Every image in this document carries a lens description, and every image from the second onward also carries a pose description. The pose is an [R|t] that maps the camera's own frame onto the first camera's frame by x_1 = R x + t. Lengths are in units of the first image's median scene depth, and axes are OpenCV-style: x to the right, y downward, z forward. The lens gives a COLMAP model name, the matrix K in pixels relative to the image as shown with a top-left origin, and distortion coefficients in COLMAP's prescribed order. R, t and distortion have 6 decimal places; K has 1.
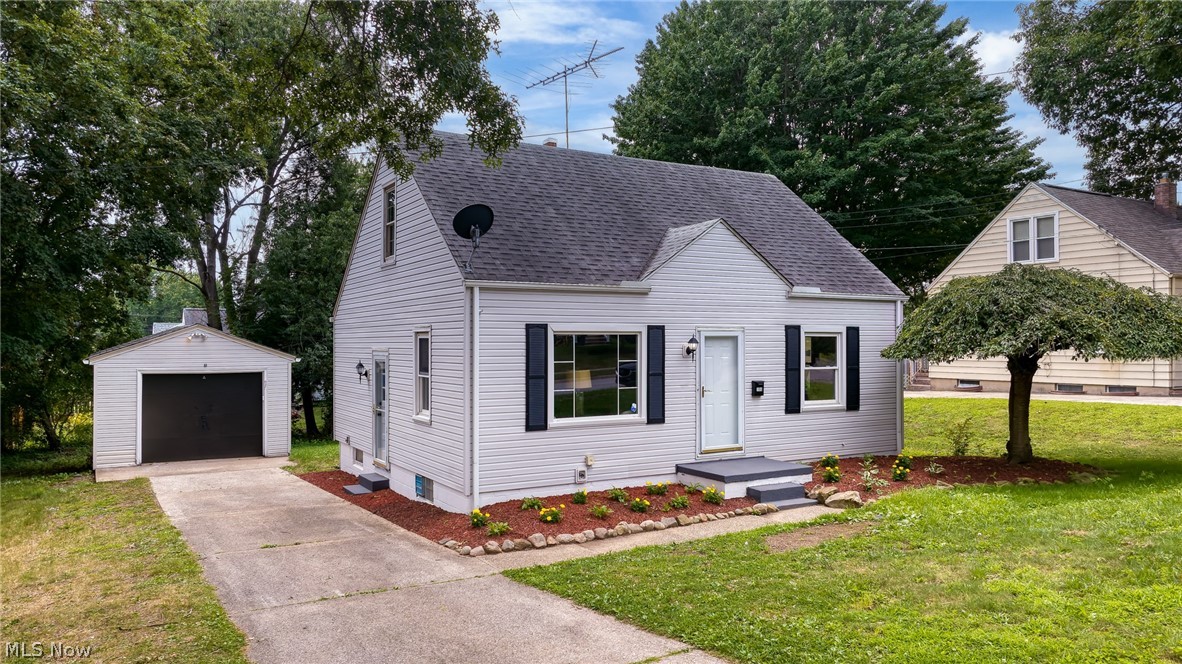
lens RADIAL K [[817.0, 0, 585.6], [0, 817.0, 329.8], [0, 0, 1]] dist [-0.006133, -0.003432]
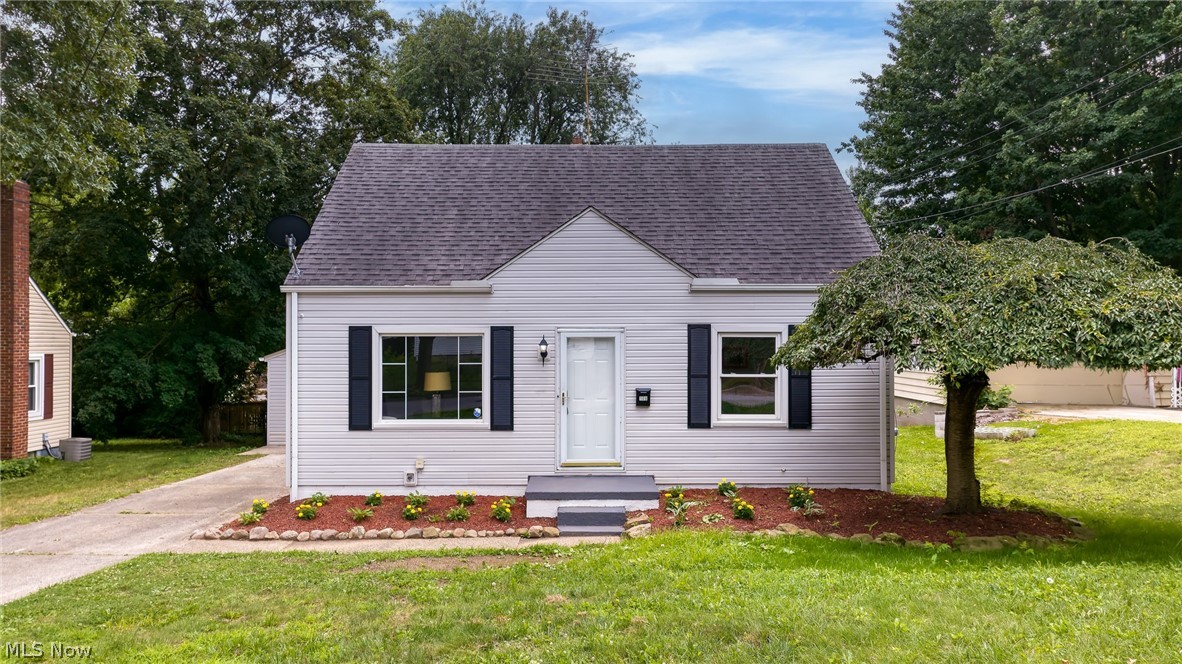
lens RADIAL K [[817.0, 0, 586.8], [0, 817.0, 337.1], [0, 0, 1]] dist [-0.006133, -0.003432]
pose [[0.865997, -0.003448, -0.500037, 0.637702], [0.007459, 0.999954, 0.006023, 0.002097], [0.499994, -0.008946, 0.865983, 0.232790]]
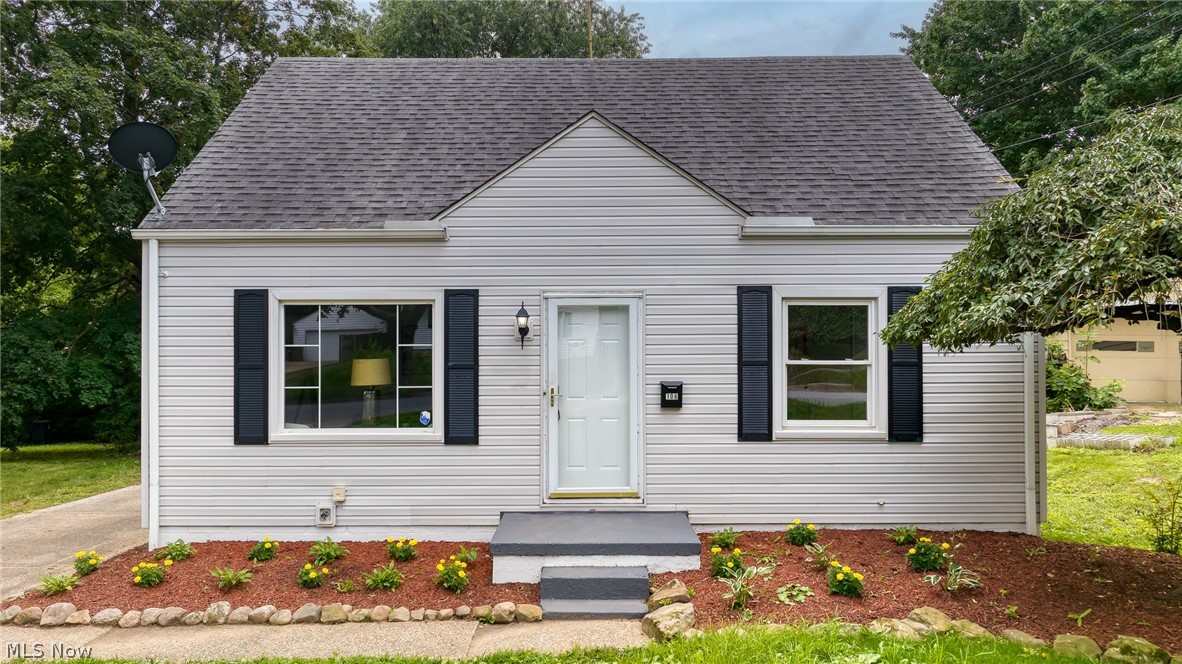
lens RADIAL K [[817.0, 0, 587.7], [0, 817.0, 331.8], [0, 0, 1]] dist [-0.006133, -0.003432]
pose [[0.863560, -0.007499, -0.504189, 0.486987], [0.008978, 0.999960, 0.000505, 0.027812], [0.504165, -0.004963, 0.863593, 0.499796]]
